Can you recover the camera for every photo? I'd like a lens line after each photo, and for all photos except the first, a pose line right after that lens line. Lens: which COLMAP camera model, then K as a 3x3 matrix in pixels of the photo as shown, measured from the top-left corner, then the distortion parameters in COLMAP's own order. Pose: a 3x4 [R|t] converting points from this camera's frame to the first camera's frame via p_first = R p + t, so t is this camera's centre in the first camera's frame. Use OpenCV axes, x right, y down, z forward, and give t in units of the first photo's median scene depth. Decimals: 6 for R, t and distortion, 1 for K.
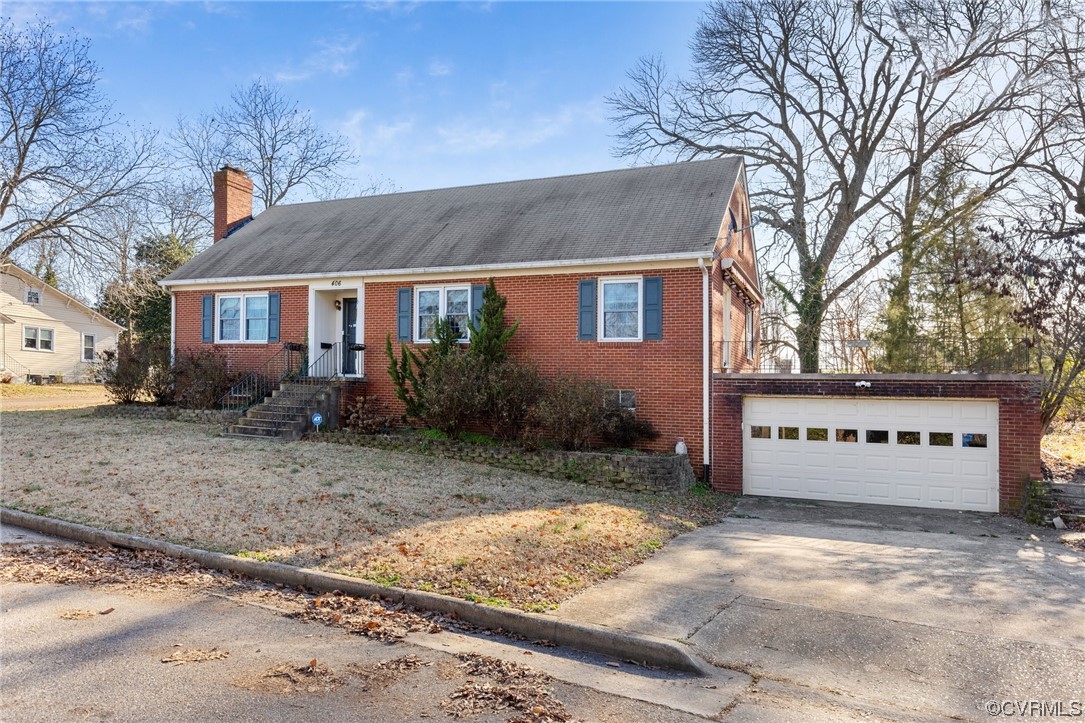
lens RADIAL K [[735.4, 0, 542.1], [0, 735.4, 364.7], [0, 0, 1]] dist [0.012146, 0.002062]
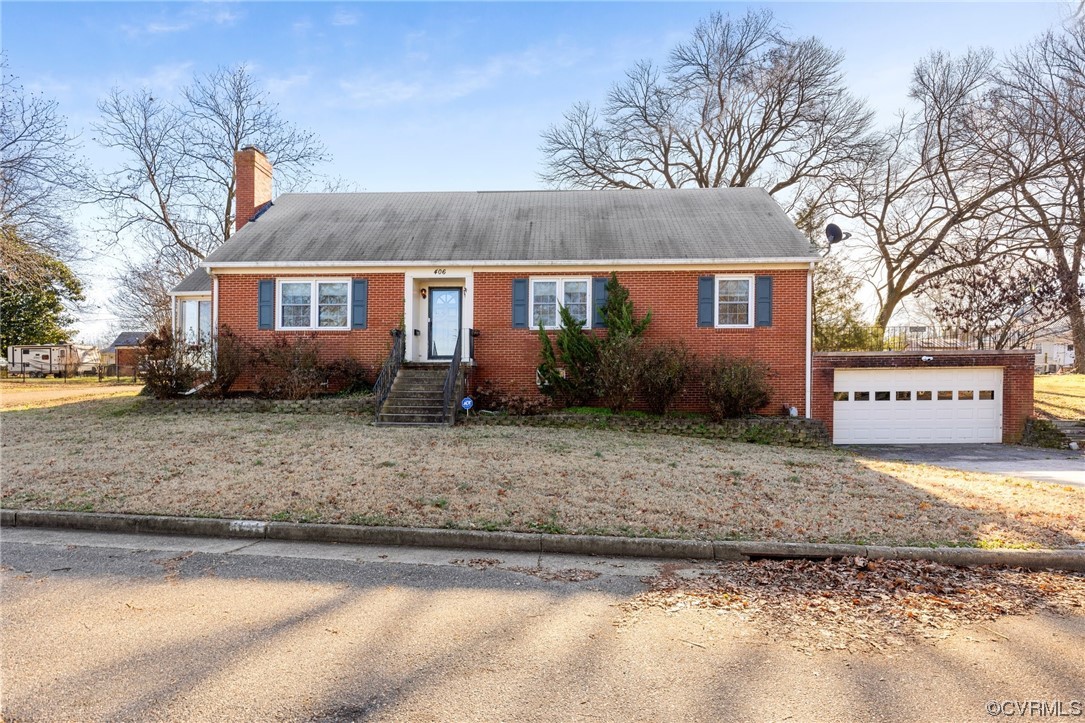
lens RADIAL K [[577.6, 0, 542.5], [0, 577.6, 354.3], [0, 0, 1]] dist [0.000222, -0.001829]
pose [[0.923516, -0.016494, 0.383205, -0.506397], [0.012633, 0.999841, 0.012591, -0.003174], [-0.383351, -0.006787, 0.923578, 0.211186]]
